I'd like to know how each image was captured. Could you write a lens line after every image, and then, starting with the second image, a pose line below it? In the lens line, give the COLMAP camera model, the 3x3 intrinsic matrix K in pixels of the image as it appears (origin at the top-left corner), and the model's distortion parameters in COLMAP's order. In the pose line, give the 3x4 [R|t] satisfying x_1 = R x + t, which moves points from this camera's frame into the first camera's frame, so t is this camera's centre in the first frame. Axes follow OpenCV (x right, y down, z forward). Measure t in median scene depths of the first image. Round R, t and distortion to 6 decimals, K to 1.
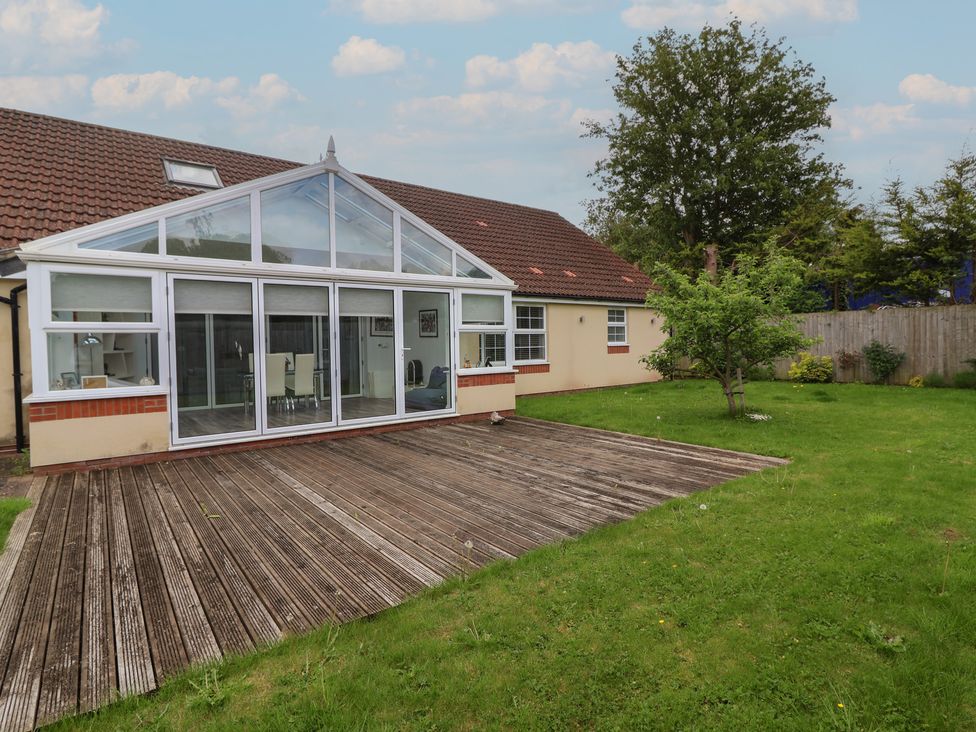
lens RADIAL K [[511.5, 0, 498.9], [0, 511.5, 356.2], [0, 0, 1]] dist [0.001465, -0.011384]
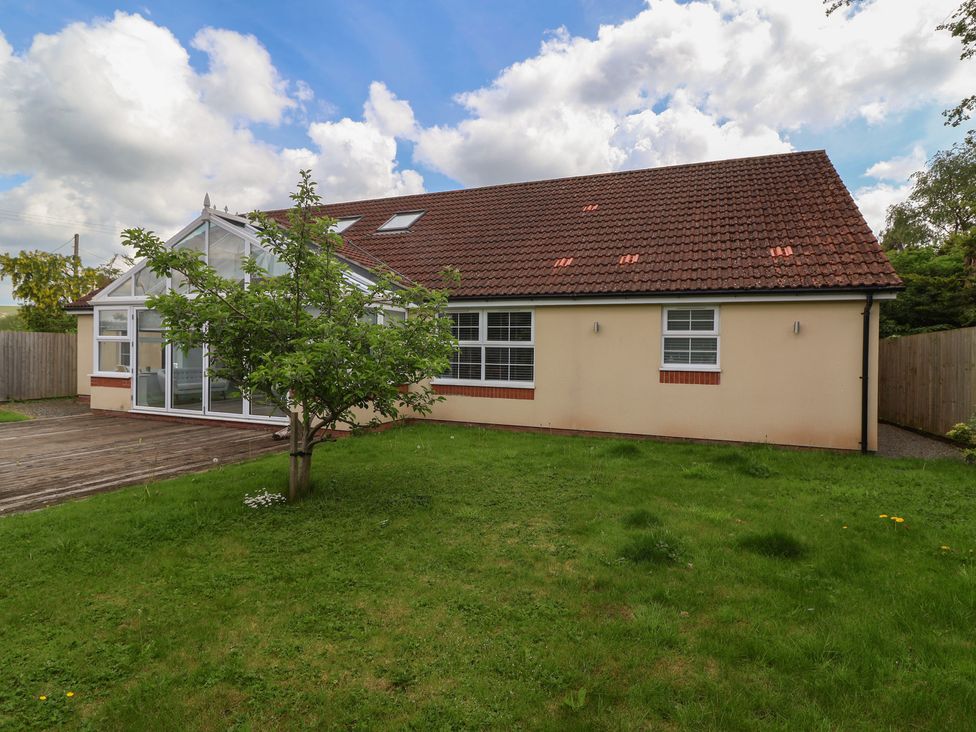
lens RADIAL K [[511.5, 0, 498.9], [0, 511.5, 356.2], [0, 0, 1]] dist [0.001465, -0.011384]
pose [[0.518853, 0.023328, -0.854545, 0.701589], [-0.051091, 0.998687, -0.003758, -0.026725], [0.853335, 0.045609, 0.519364, 0.573946]]
